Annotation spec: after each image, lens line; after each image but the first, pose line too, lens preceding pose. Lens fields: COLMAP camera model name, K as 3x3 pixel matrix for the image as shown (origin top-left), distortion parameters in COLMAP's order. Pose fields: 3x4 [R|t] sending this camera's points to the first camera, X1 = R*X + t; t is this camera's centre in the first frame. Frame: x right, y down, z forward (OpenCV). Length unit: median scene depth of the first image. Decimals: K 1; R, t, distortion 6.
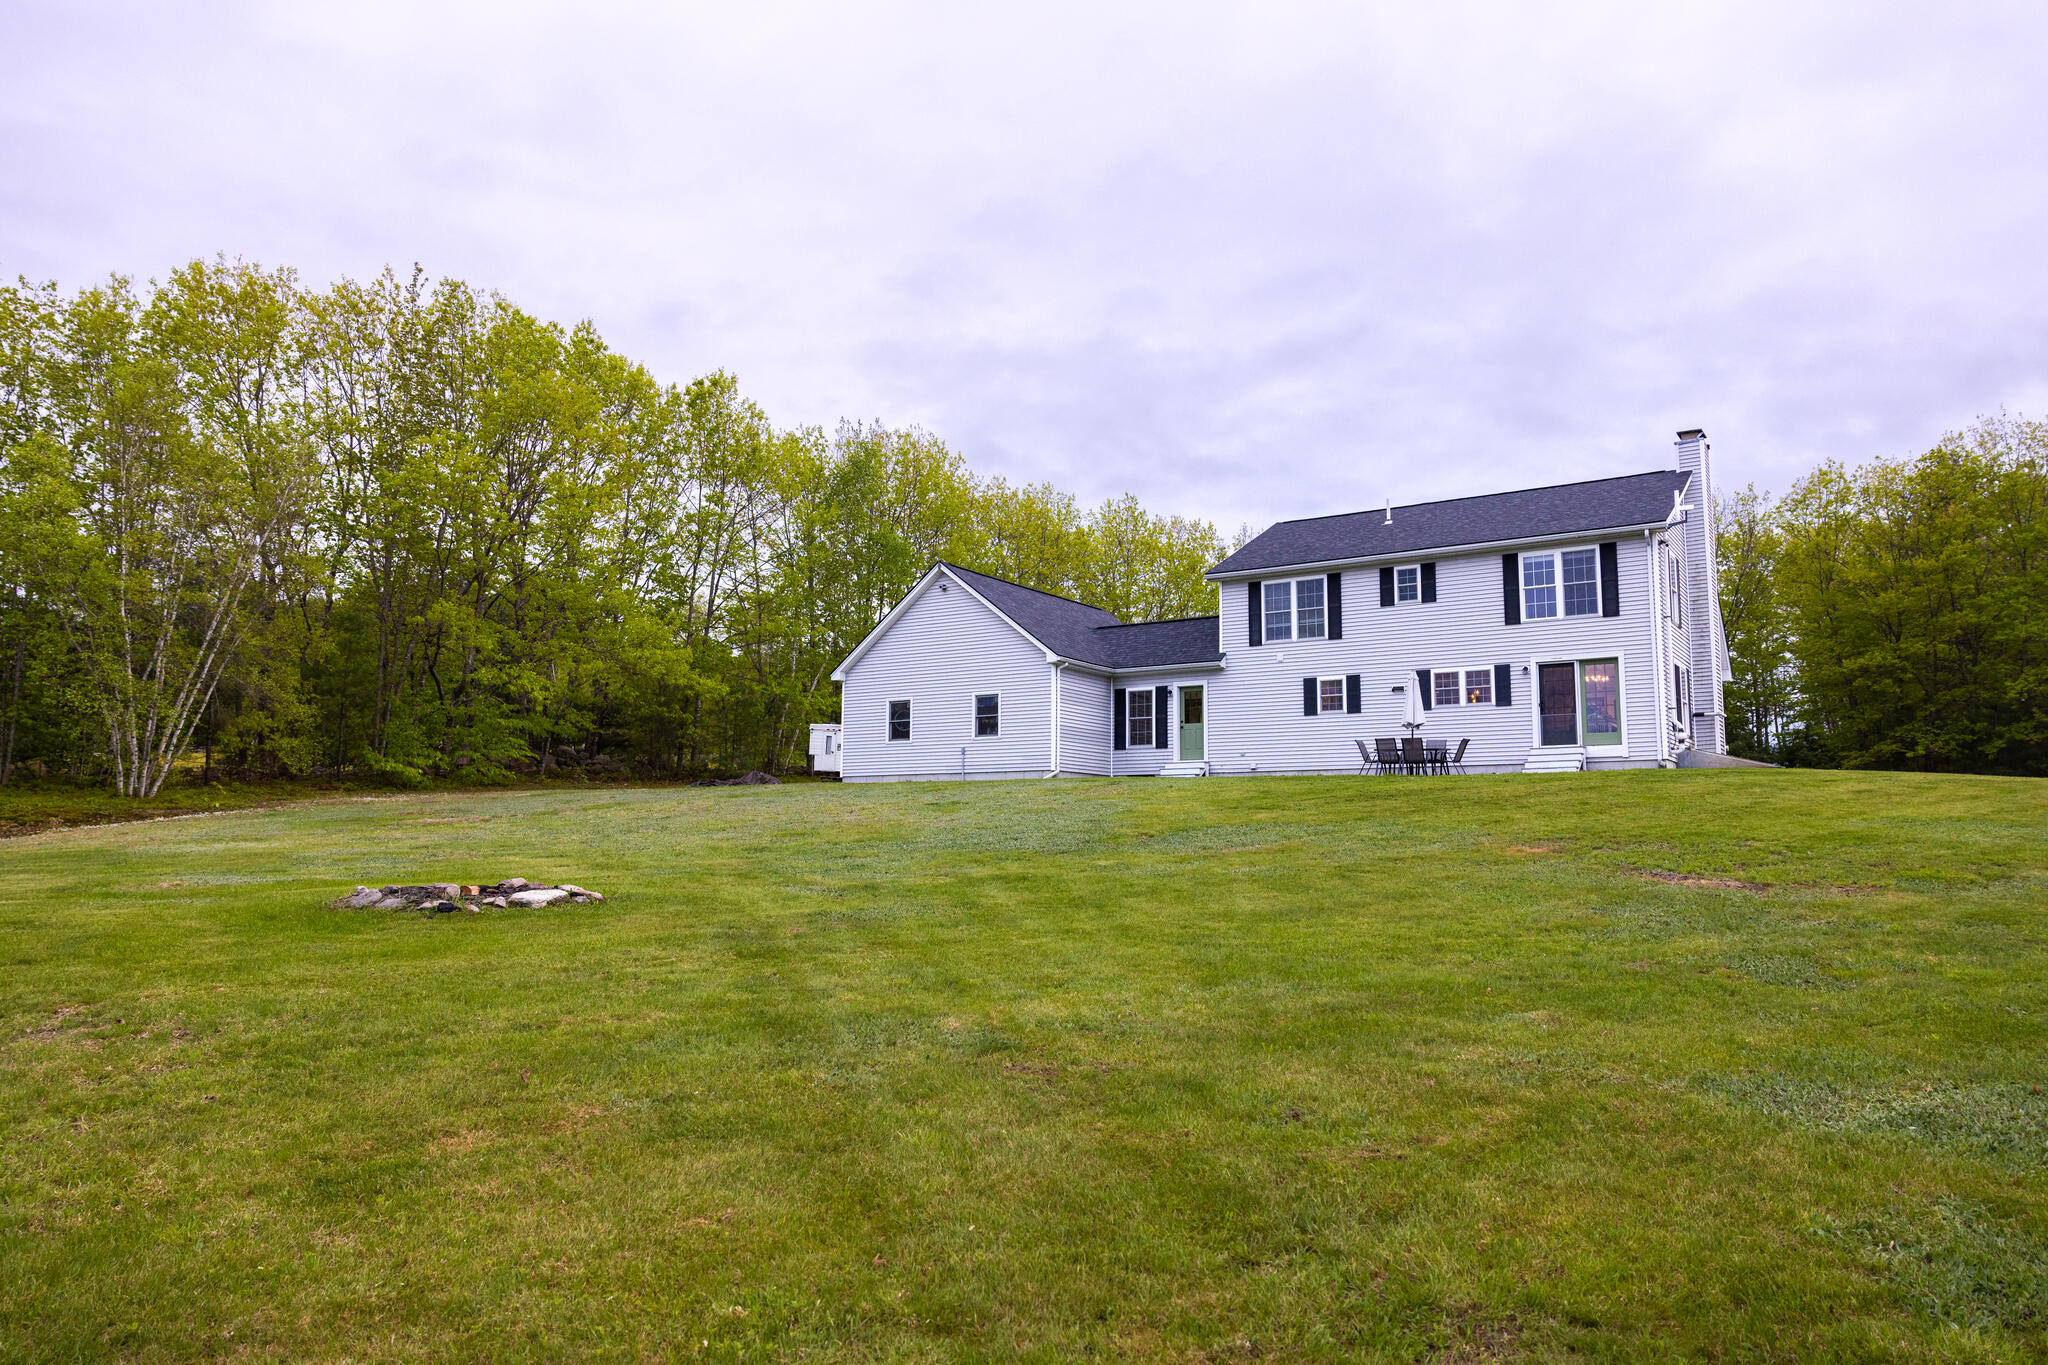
lens RADIAL K [[1401.8, 0, 1021.6], [0, 1401.8, 685.2], [0, 0, 1]] dist [0.008799, 0.003515]
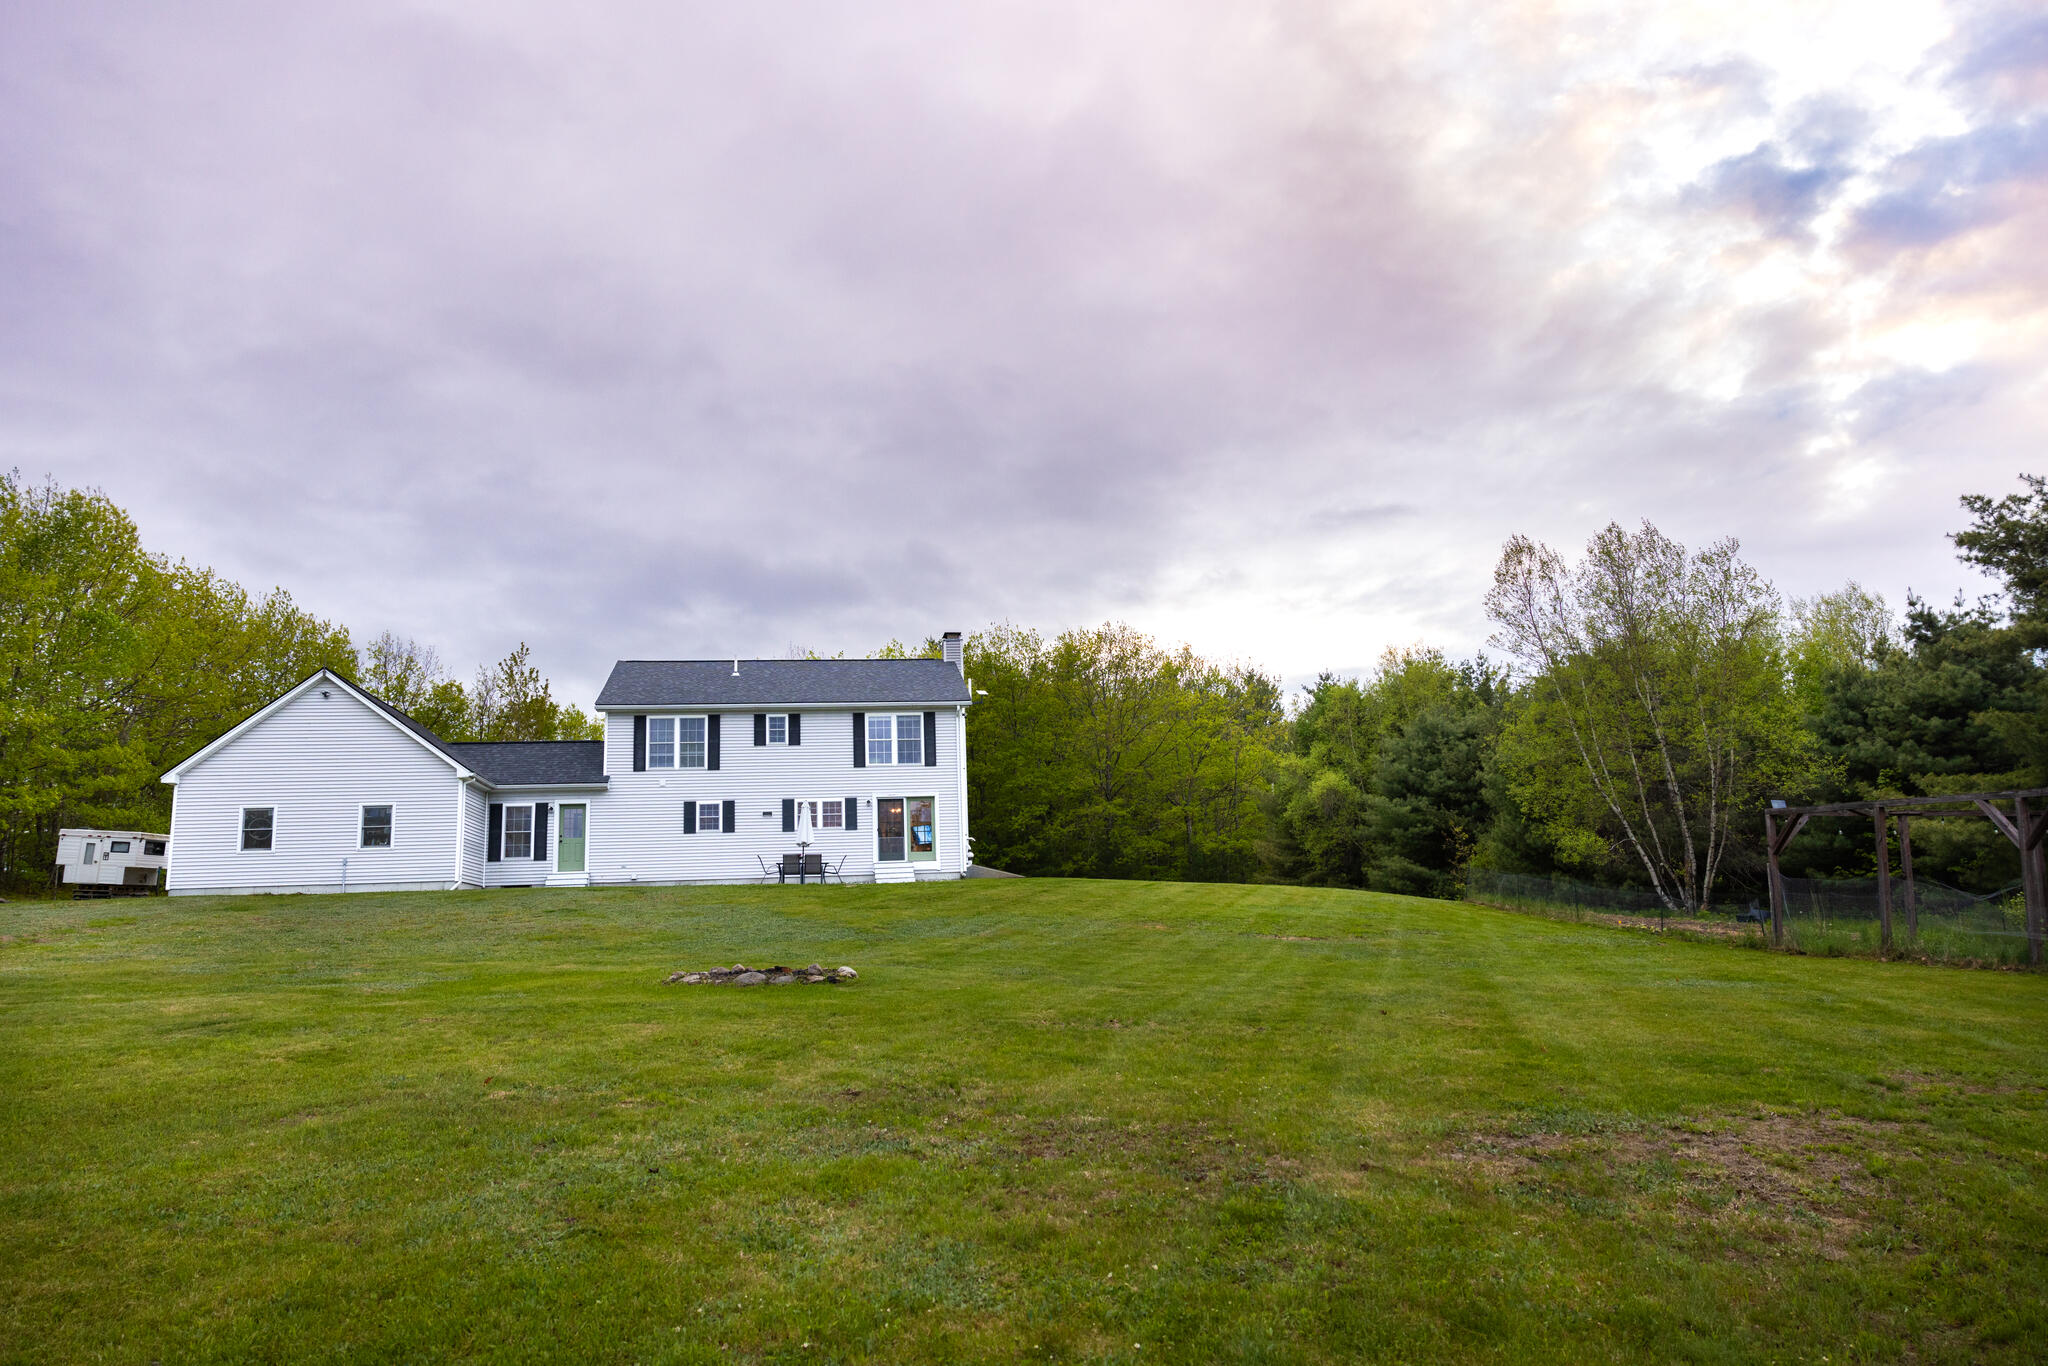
lens RADIAL K [[1377.6, 0, 1024.0], [0, 1377.6, 683.0], [0, 0, 1]] dist [-0.001817, -0.001210]
pose [[0.742634, 0.092609, 0.663263, -0.365143], [-0.037487, 0.994588, -0.096897, -0.002539], [-0.668647, 0.047095, 0.742087, -0.051485]]
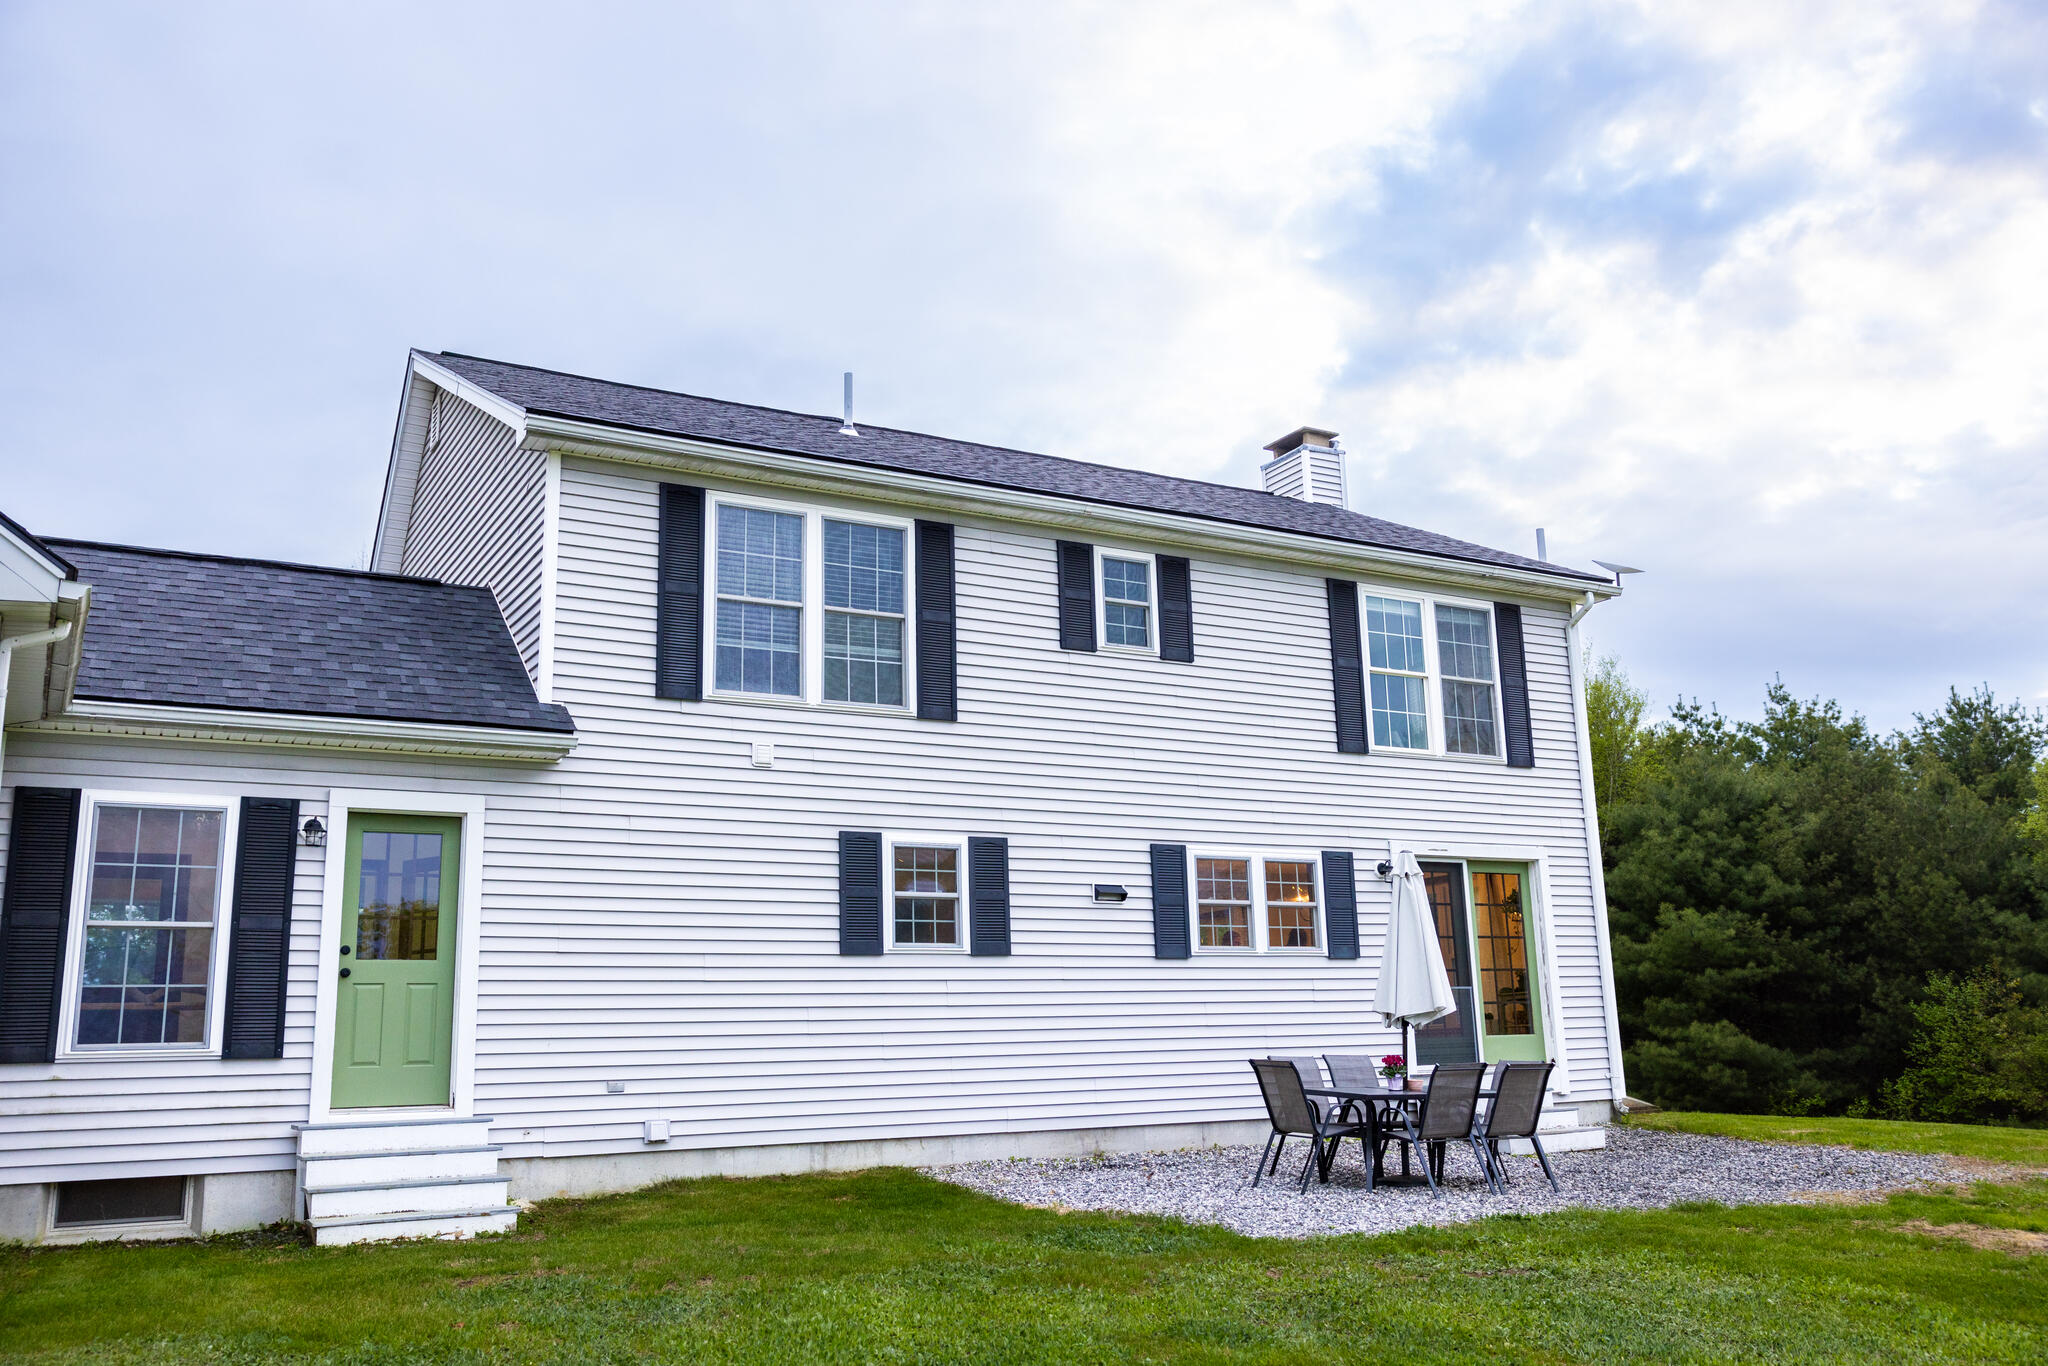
lens RADIAL K [[1722.9, 0, 1024.0], [0, 1722.9, 683.0], [0, 0, 1]] dist [-0.002486, 0.002395]
pose [[0.440652, 0.172933, 0.880863, -0.118149], [-0.075043, 0.984930, -0.155823, 0.018985], [-0.894536, 0.002561, 0.446989, 0.804178]]
